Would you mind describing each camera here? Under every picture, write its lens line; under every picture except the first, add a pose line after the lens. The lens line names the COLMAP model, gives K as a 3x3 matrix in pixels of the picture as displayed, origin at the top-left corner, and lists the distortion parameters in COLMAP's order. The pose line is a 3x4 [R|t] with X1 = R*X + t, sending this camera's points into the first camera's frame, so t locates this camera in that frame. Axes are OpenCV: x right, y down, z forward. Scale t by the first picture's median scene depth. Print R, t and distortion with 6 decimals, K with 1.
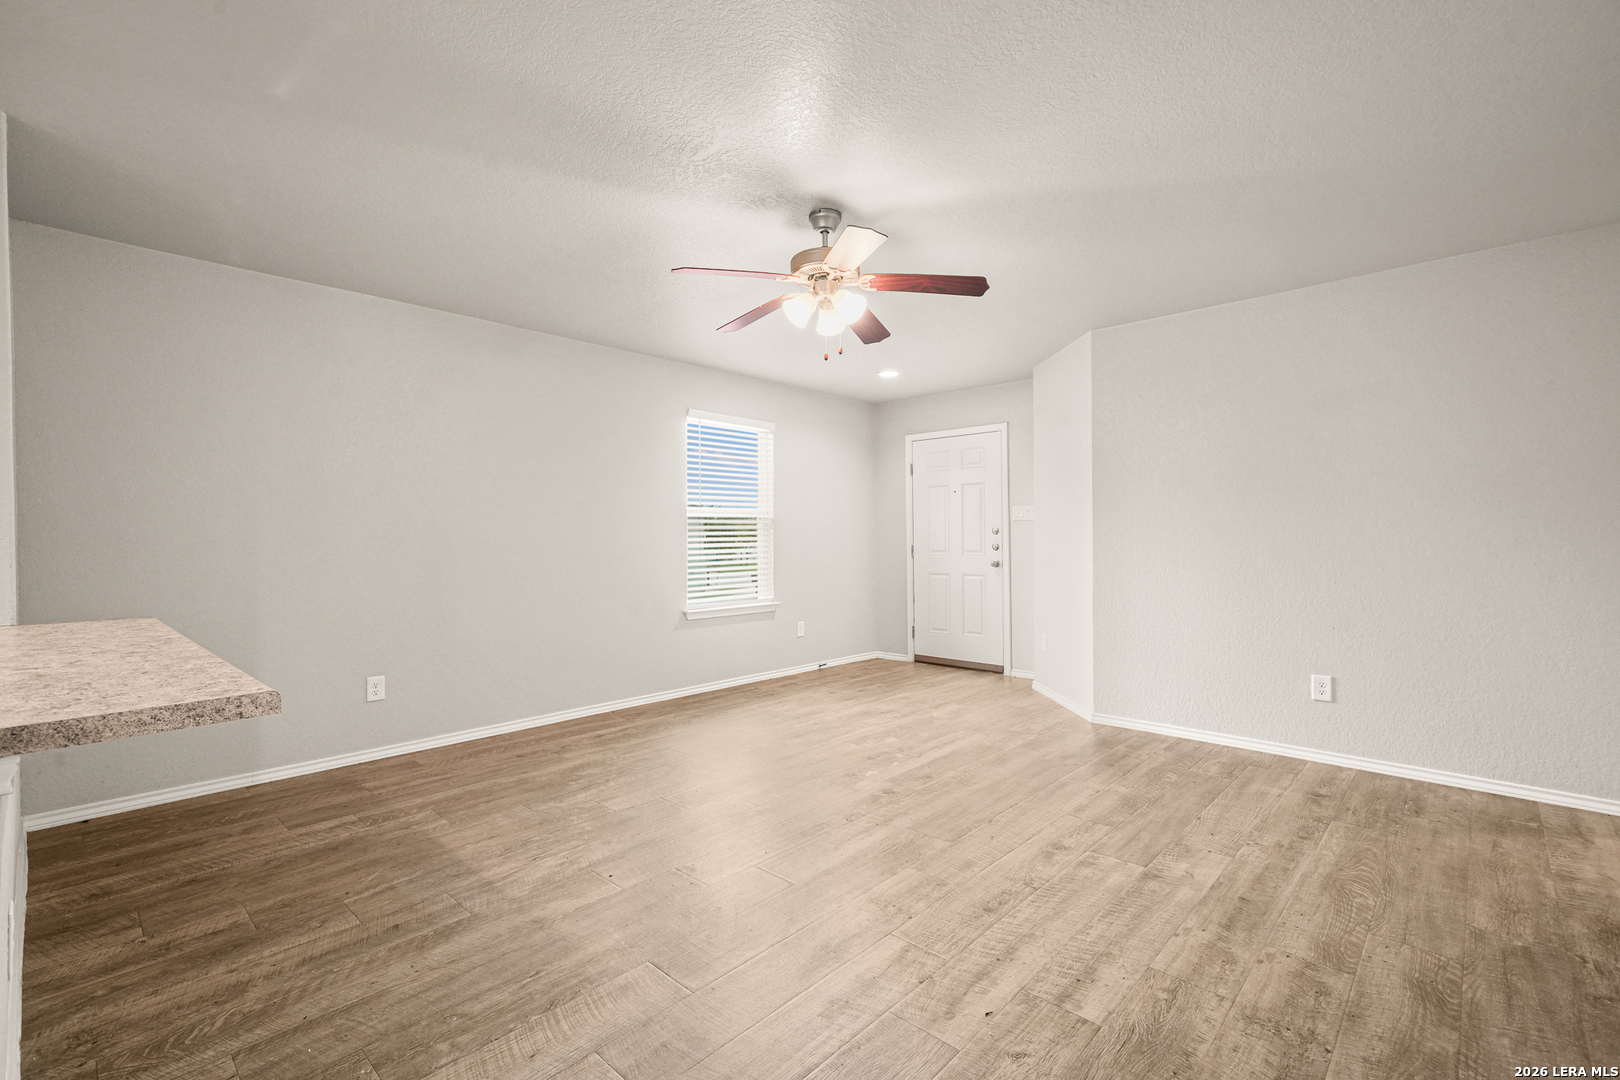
lens RADIAL K [[715.7, 0, 814.7], [0, 715.7, 544.2], [0, 0, 1]] dist [0.008848, 0.003713]
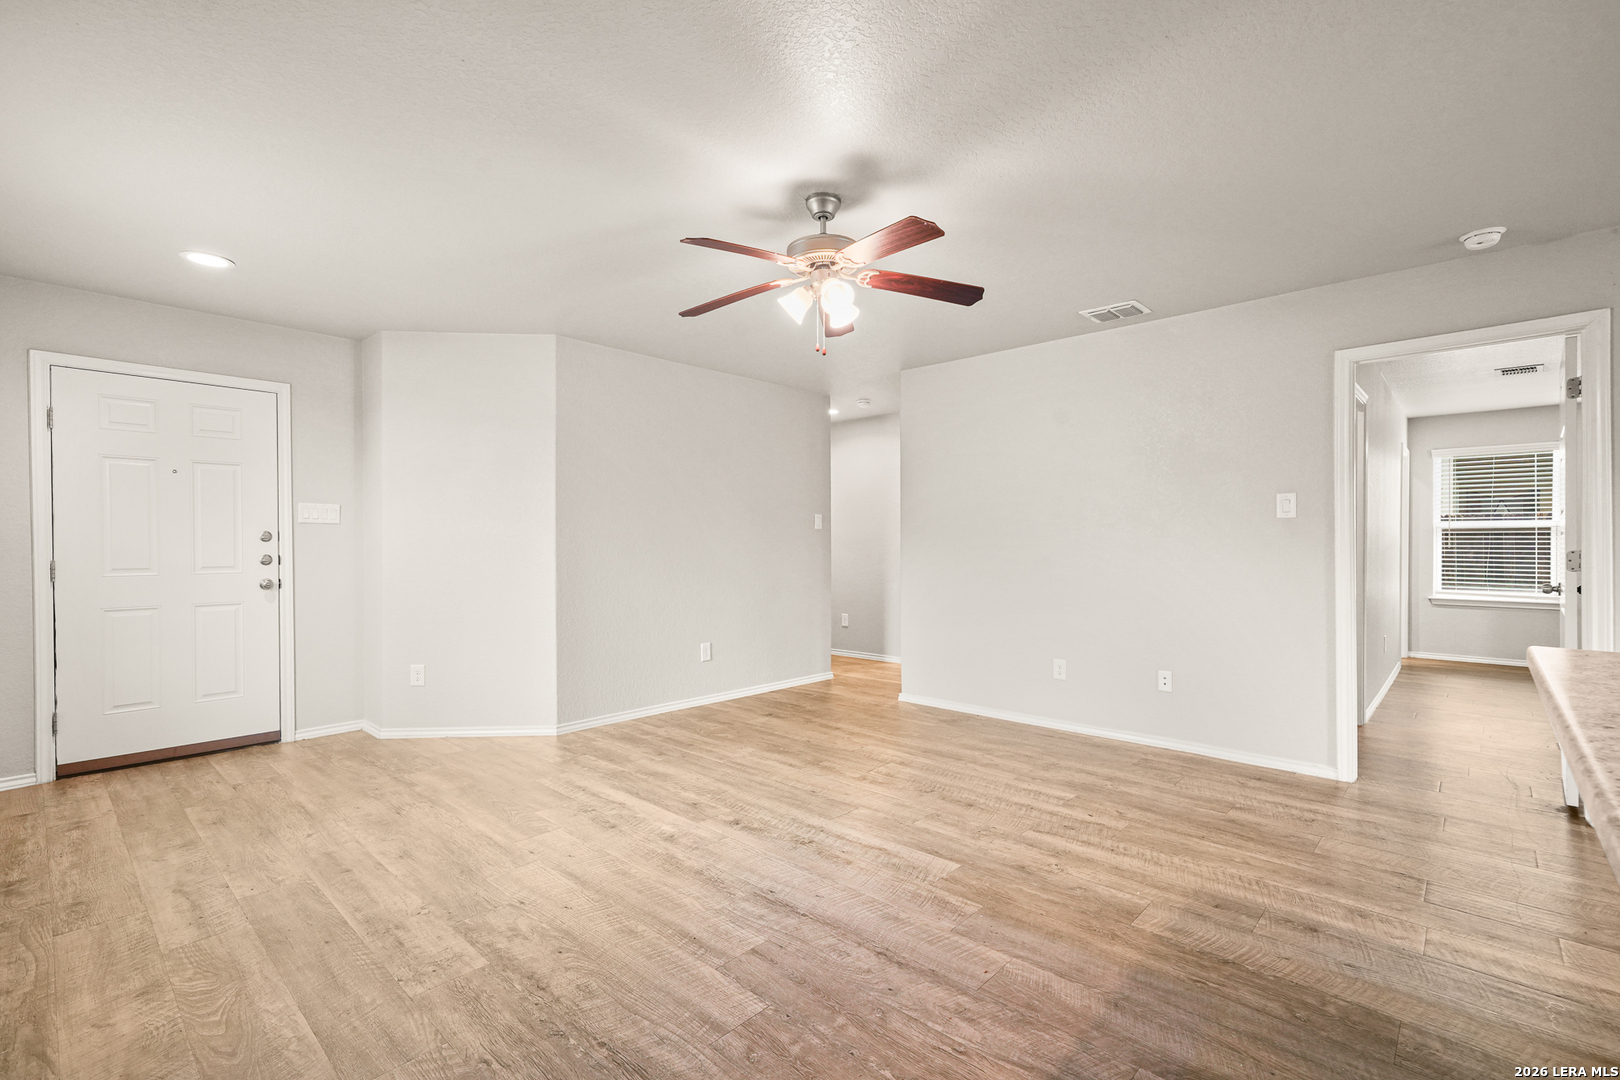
lens RADIAL K [[715.7, 0, 808.3], [0, 715.7, 549.9], [0, 0, 1]] dist [0.008848, 0.003713]
pose [[-0.000089, -0.001149, 0.999999, -0.840183], [0.009029, 0.999959, 0.001150, -0.003417], [-0.999959, 0.009029, -0.000079, 0.932546]]
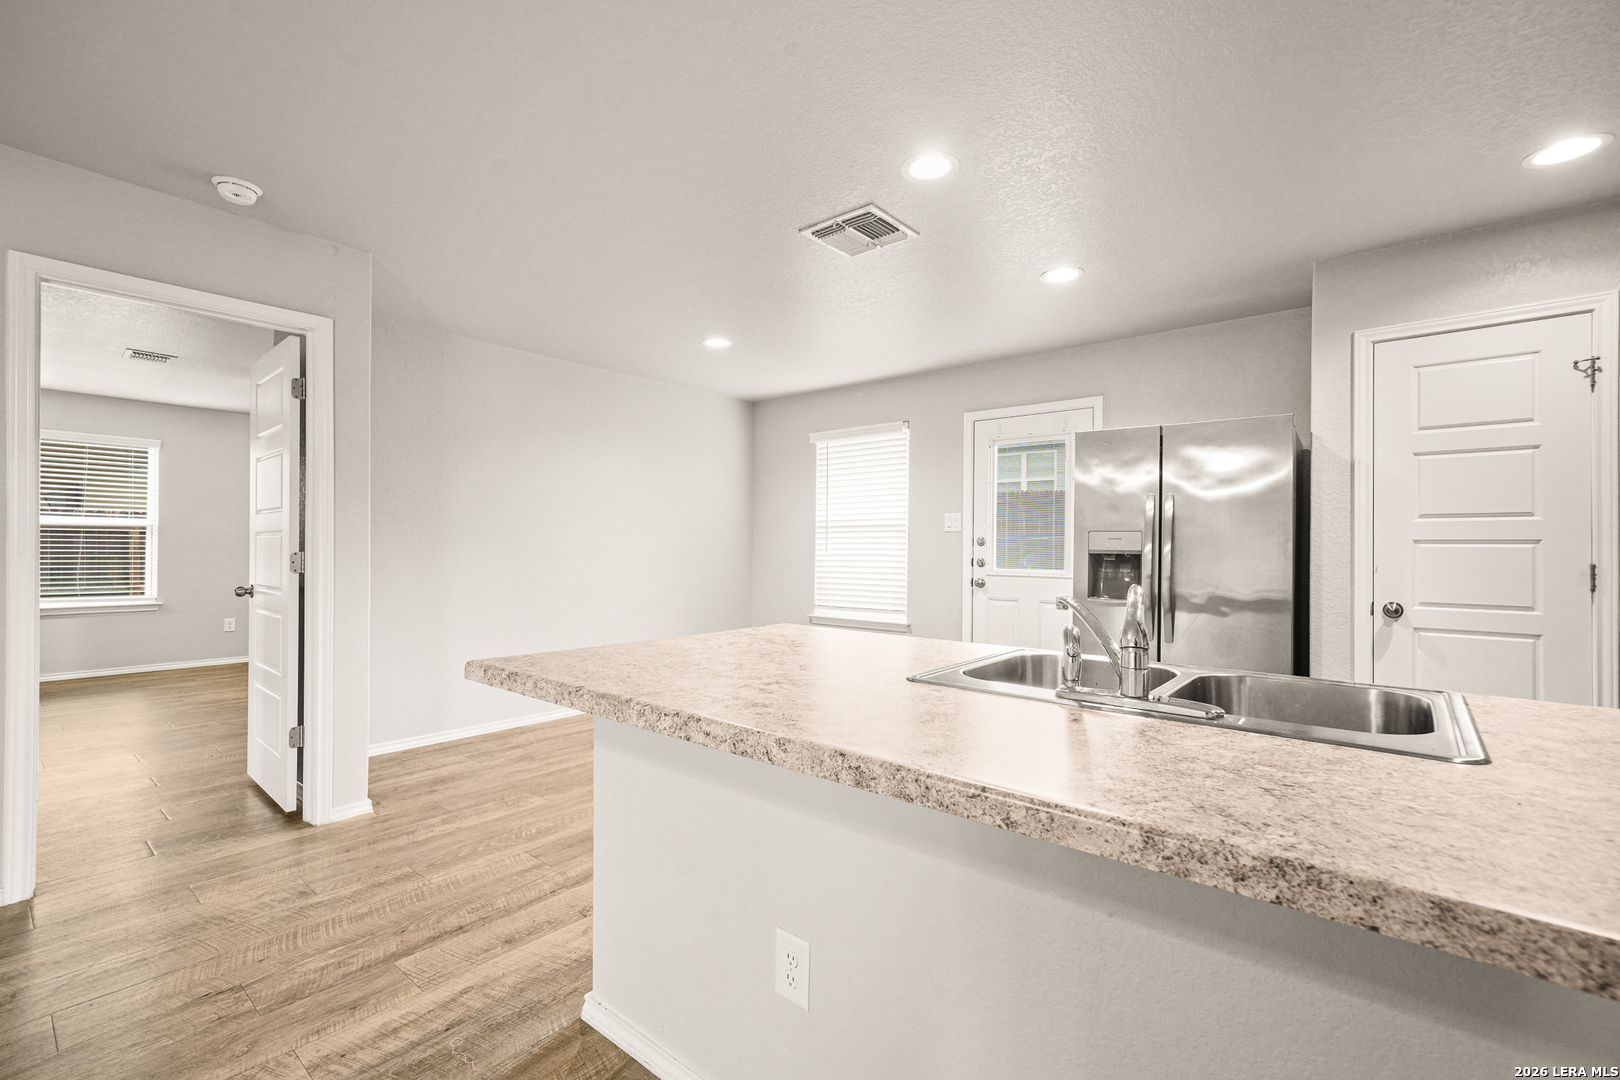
lens RADIAL K [[715.7, 0, 806.5], [0, 715.7, 537.8], [0, 0, 1]] dist [0.008848, 0.003713]
pose [[-0.998878, -0.003714, -0.047219, -0.493888], [-0.003418, 0.999974, -0.006337, -0.007057], [0.047241, -0.006168, -0.998864, 0.891016]]
